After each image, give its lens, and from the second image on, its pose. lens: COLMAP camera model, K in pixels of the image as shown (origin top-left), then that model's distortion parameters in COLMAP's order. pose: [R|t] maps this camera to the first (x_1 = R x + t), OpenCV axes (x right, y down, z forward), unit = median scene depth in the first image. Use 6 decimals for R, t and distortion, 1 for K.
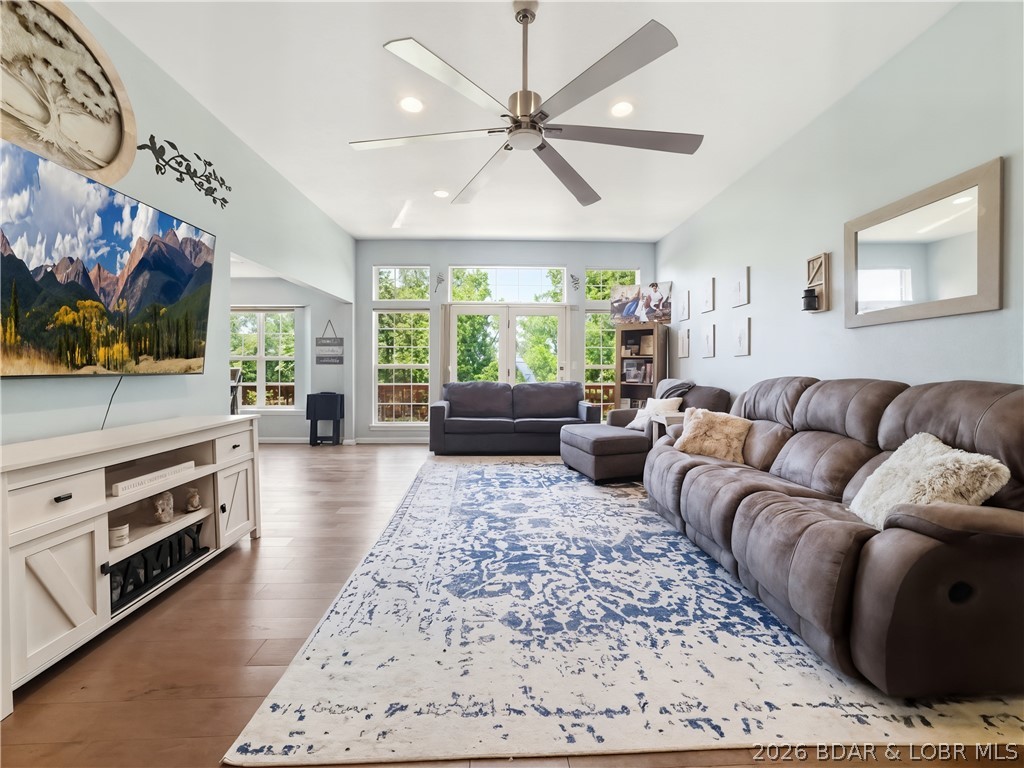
lens RADIAL K [[394.4, 0, 504.9], [0, 394.4, 383.5], [0, 0, 1]] dist [-0.040553, 0.015907]
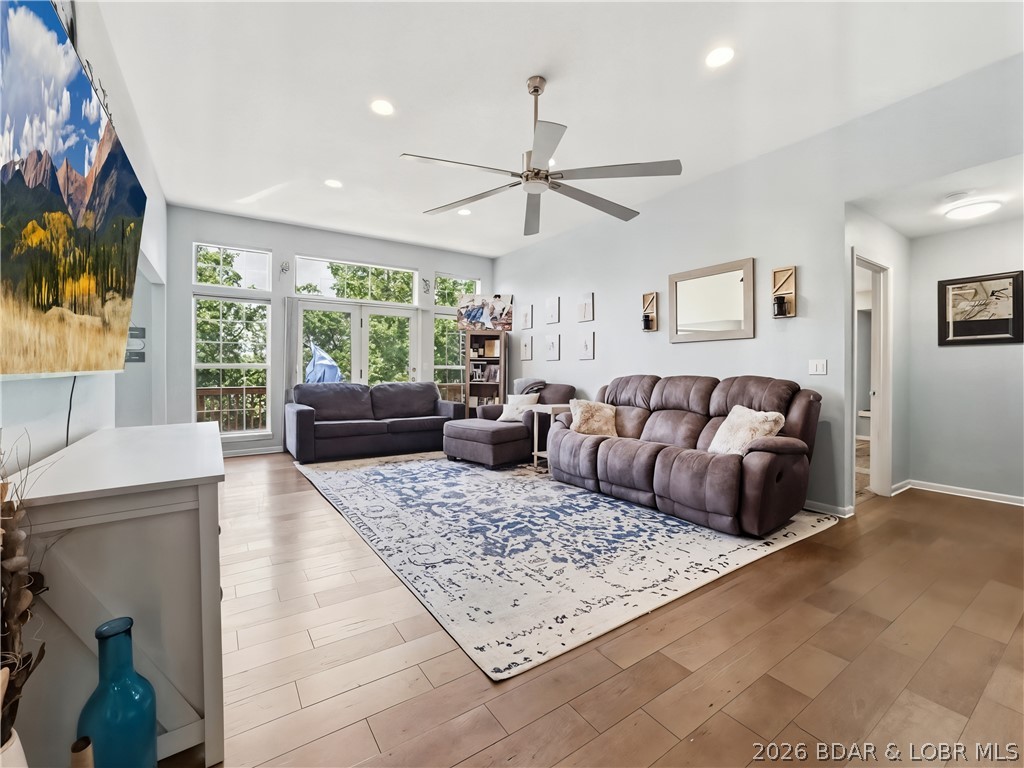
lens RADIAL K [[394.4, 0, 504.9], [0, 394.4, 383.5], [0, 0, 1]] dist [-0.040553, 0.015907]
pose [[0.874747, -0.015481, 0.484333, -0.516296], [0.016667, 0.999859, 0.001858, 0.004868], [-0.484293, 0.006447, 0.874882, -0.050285]]
